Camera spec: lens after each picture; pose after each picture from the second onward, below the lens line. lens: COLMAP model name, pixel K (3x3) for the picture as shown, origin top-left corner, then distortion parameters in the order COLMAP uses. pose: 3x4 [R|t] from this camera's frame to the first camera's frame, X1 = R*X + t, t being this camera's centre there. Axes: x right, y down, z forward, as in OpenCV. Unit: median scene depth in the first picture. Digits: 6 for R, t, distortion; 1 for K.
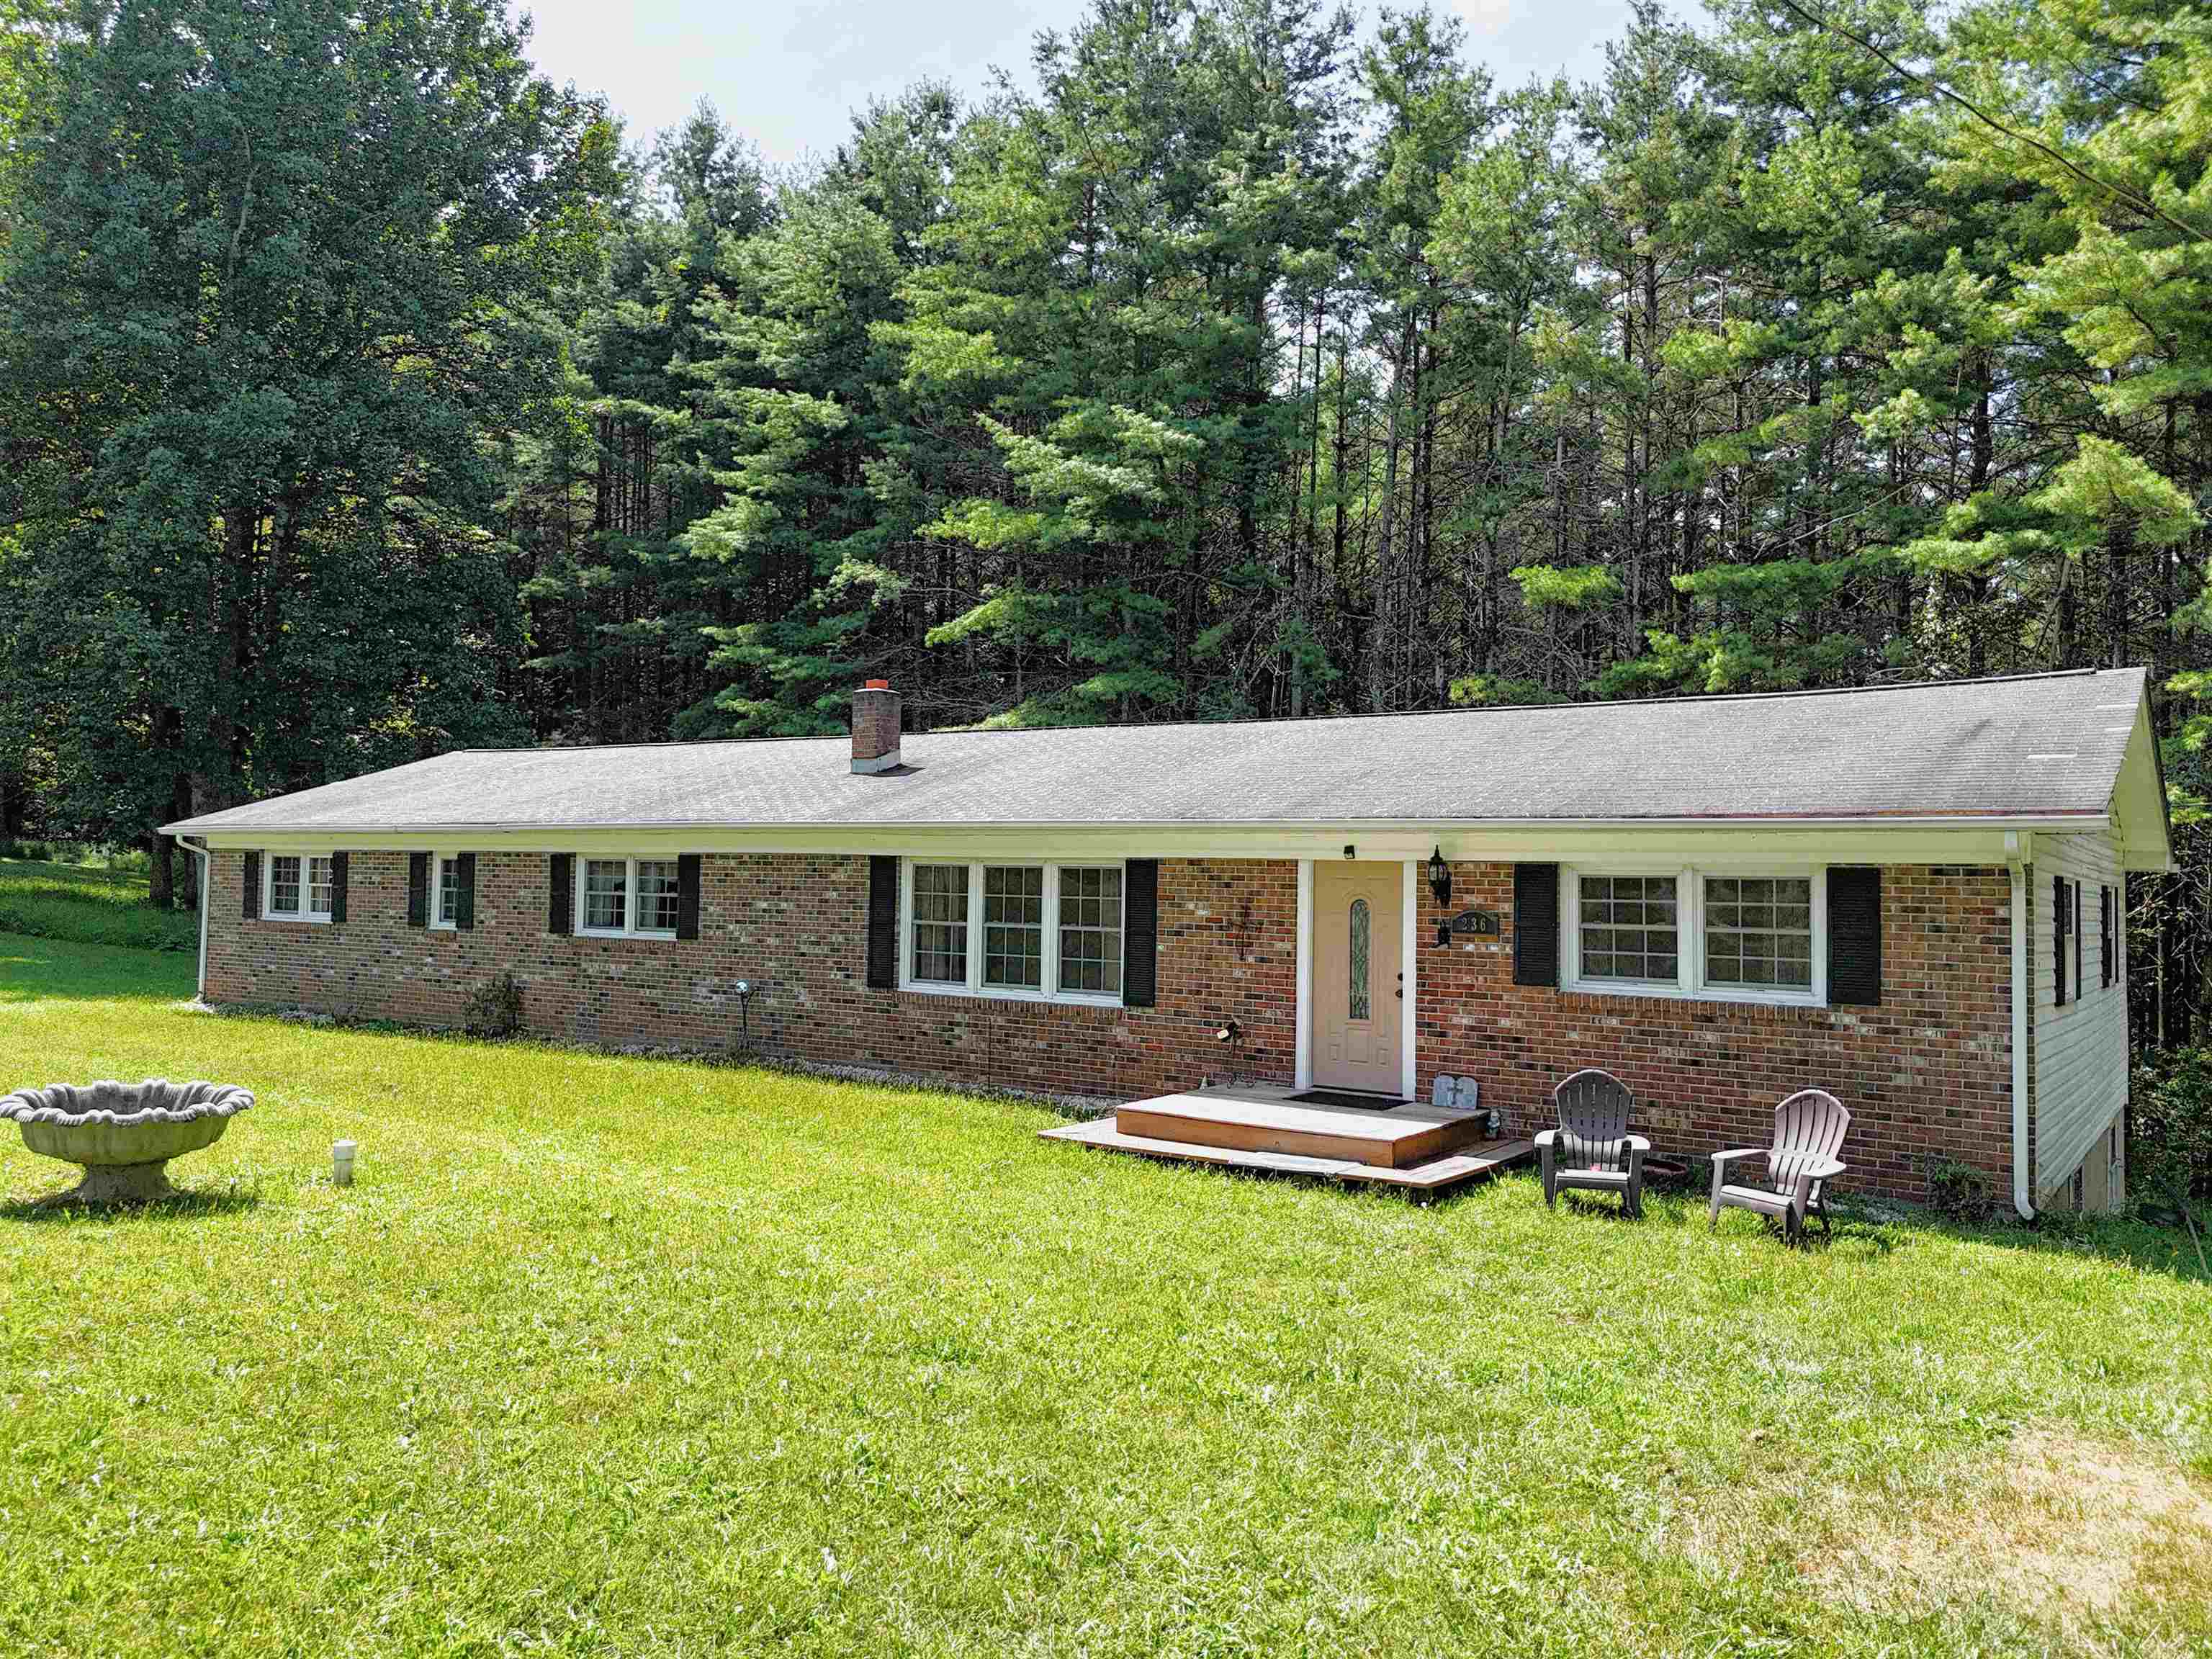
lens RADIAL K [[1628.3, 0, 1109.7], [0, 1628.3, 831.6], [0, 0, 1]] dist [0.054660, -0.050769]
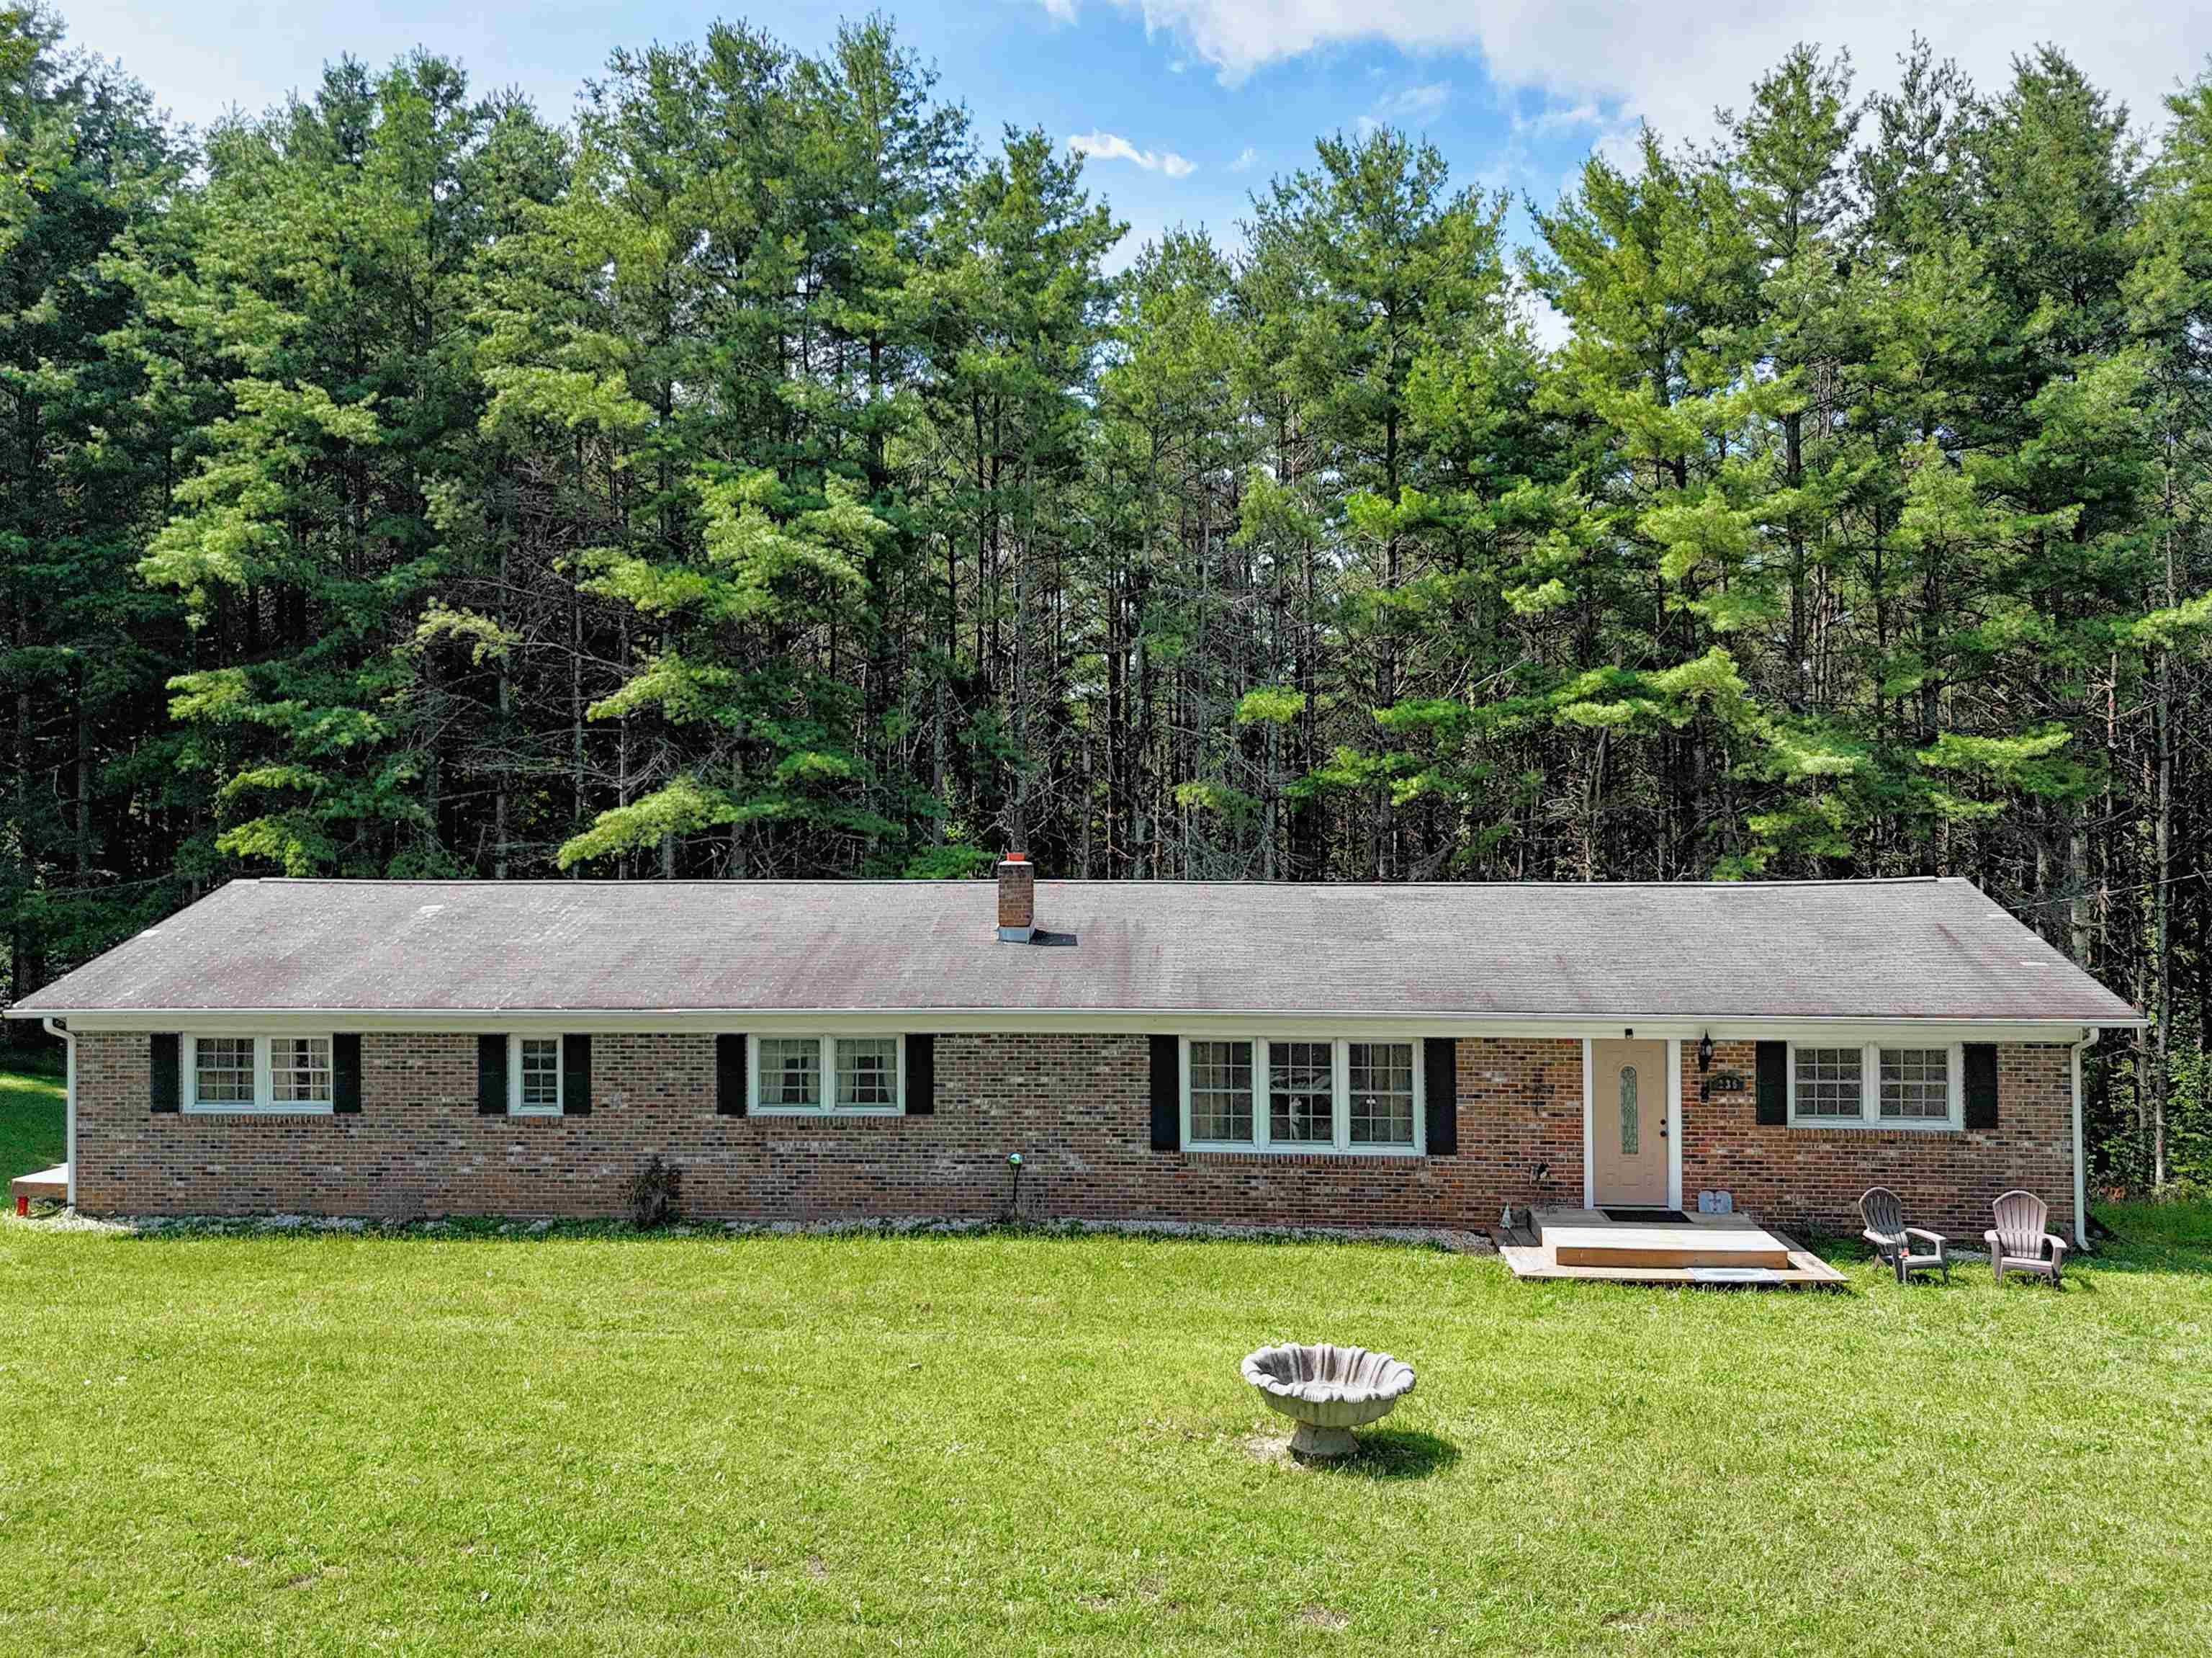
lens RADIAL K [[1749.2, 0, 1106.0], [0, 1749.2, 829.0], [0, 0, 1]] dist [0.075161, -0.132710]
pose [[0.861199, -0.014686, 0.508056, -0.684200], [0.002987, 0.999711, 0.023834, -0.136694], [-0.508260, -0.019008, 0.860994, -0.033661]]
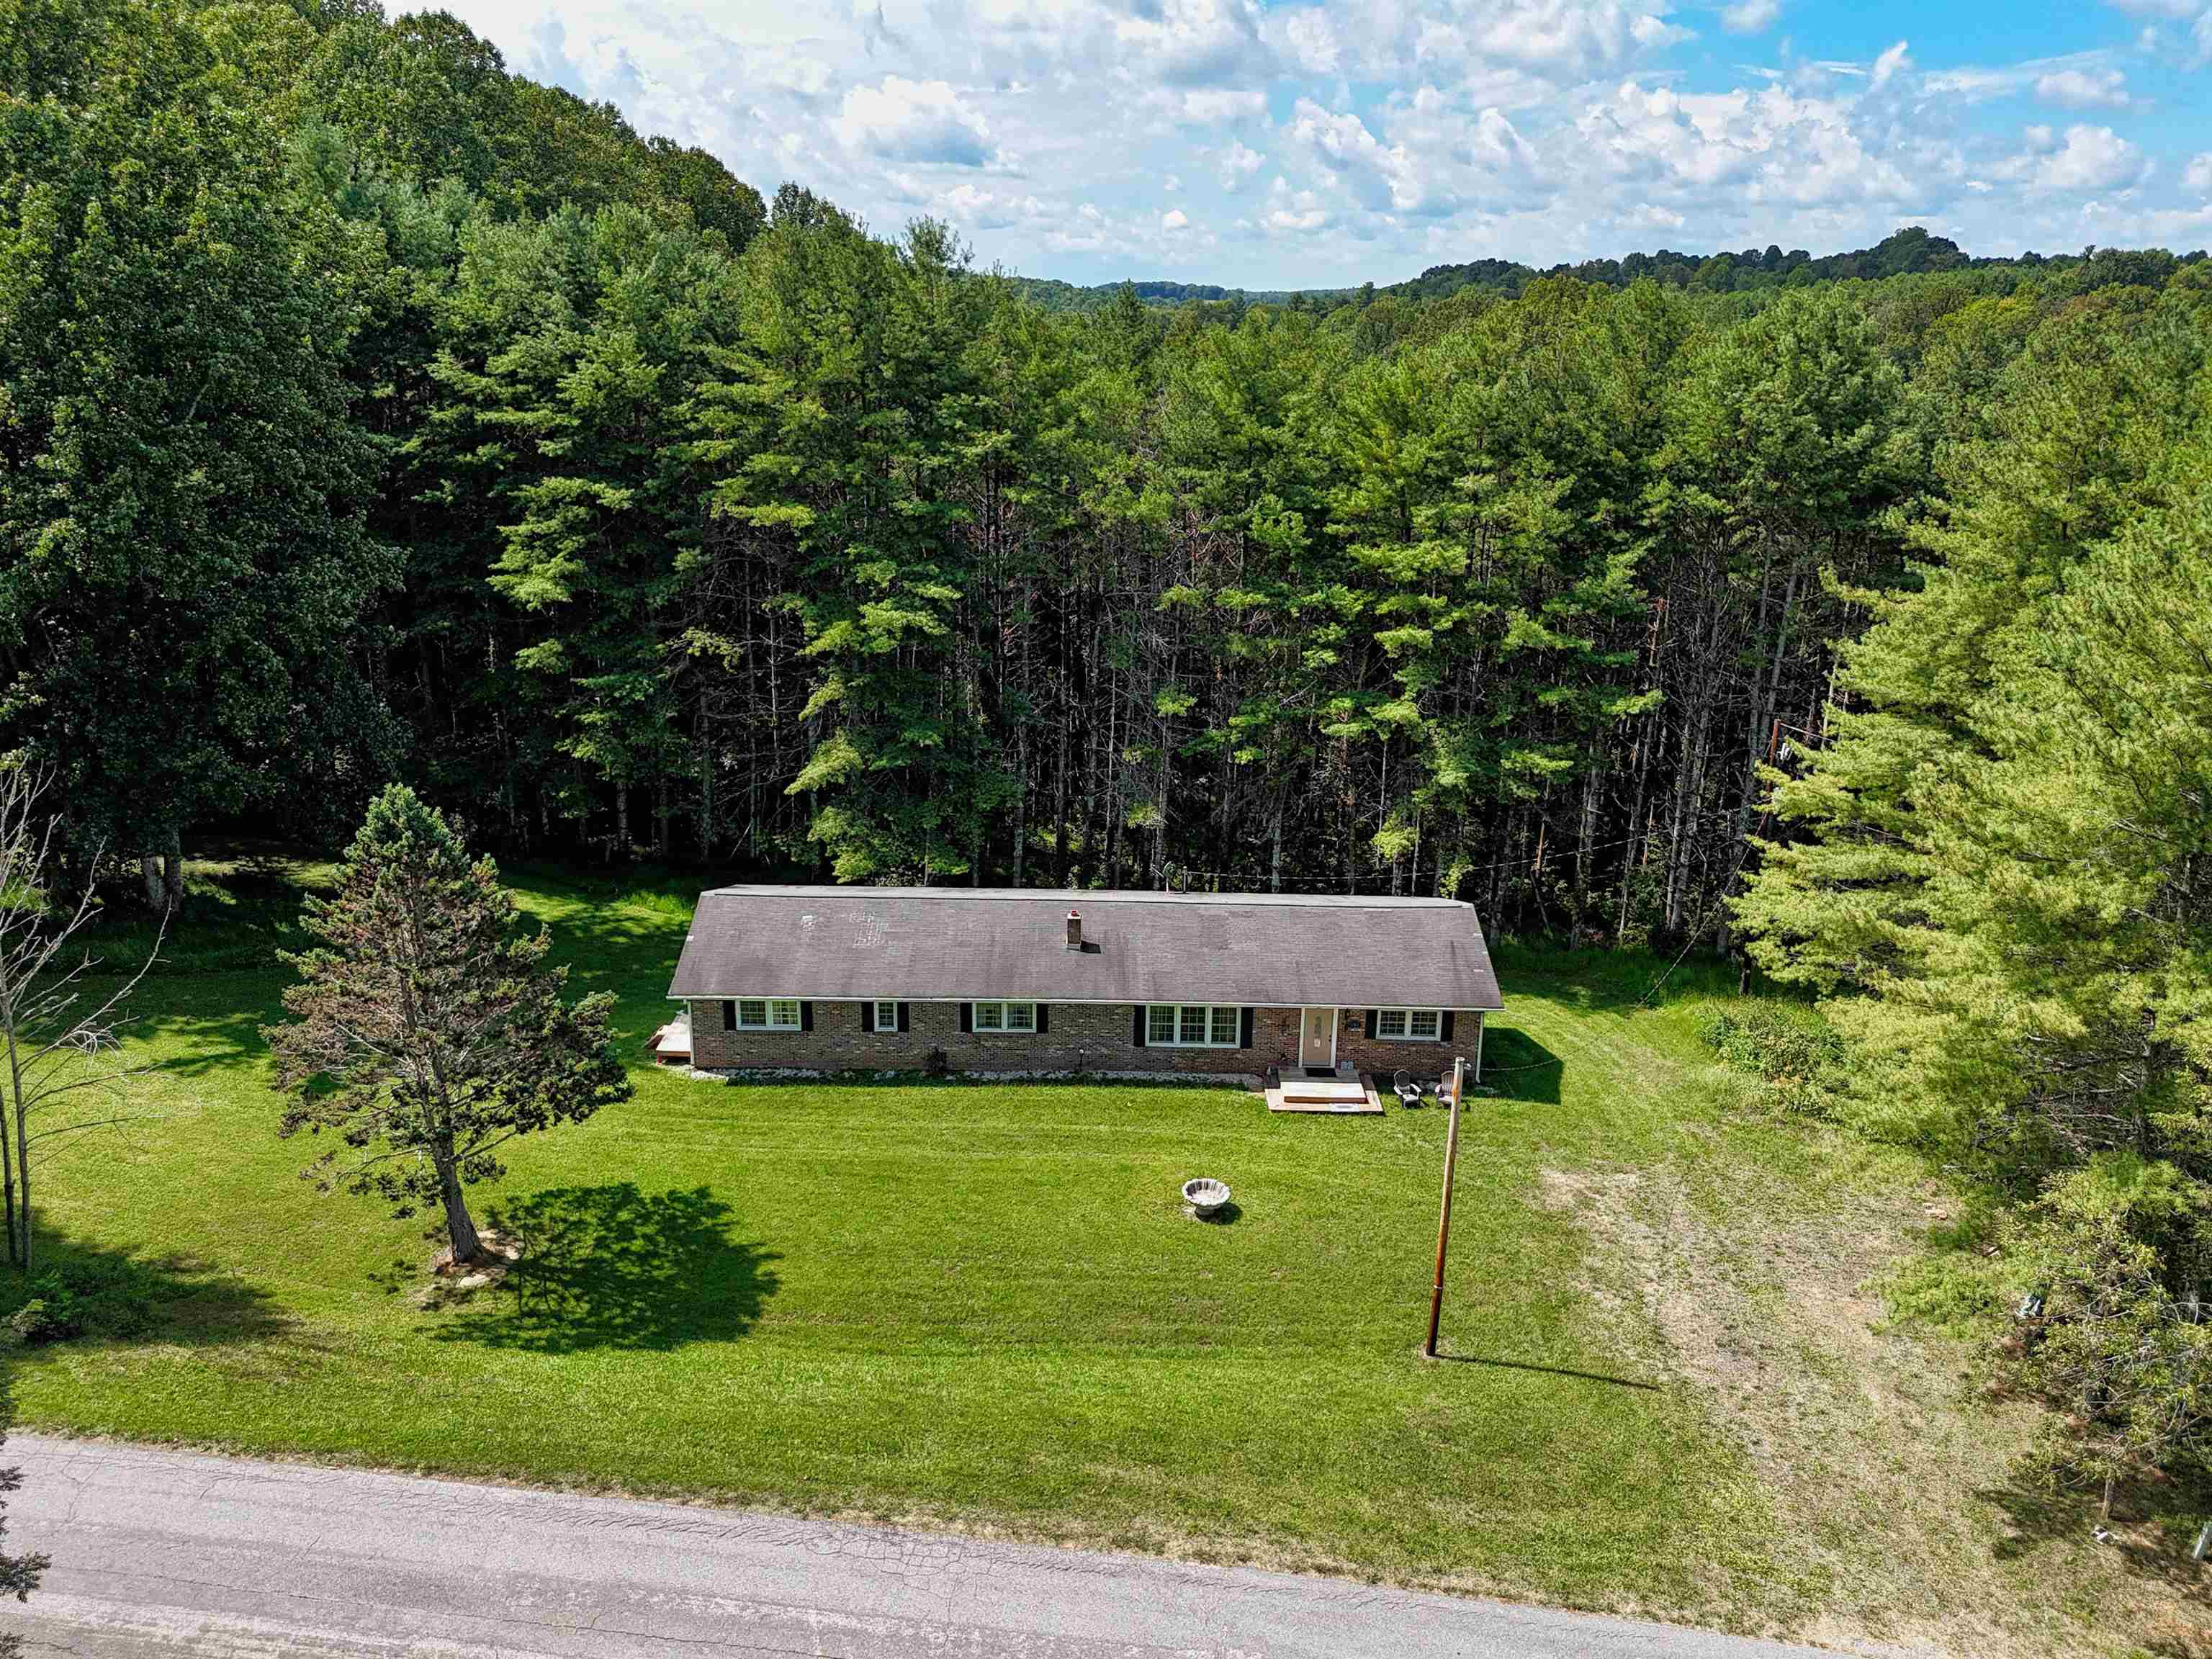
lens RADIAL K [[1628.3, 0, 1109.7], [0, 1628.3, 831.6], [0, 0, 1]] dist [0.054660, -0.050769]
pose [[0.814462, -0.184506, 0.550099, -1.473249], [-0.025436, 0.935827, 0.351541, -1.105182], [-0.579659, -0.300309, 0.757503, -0.917227]]
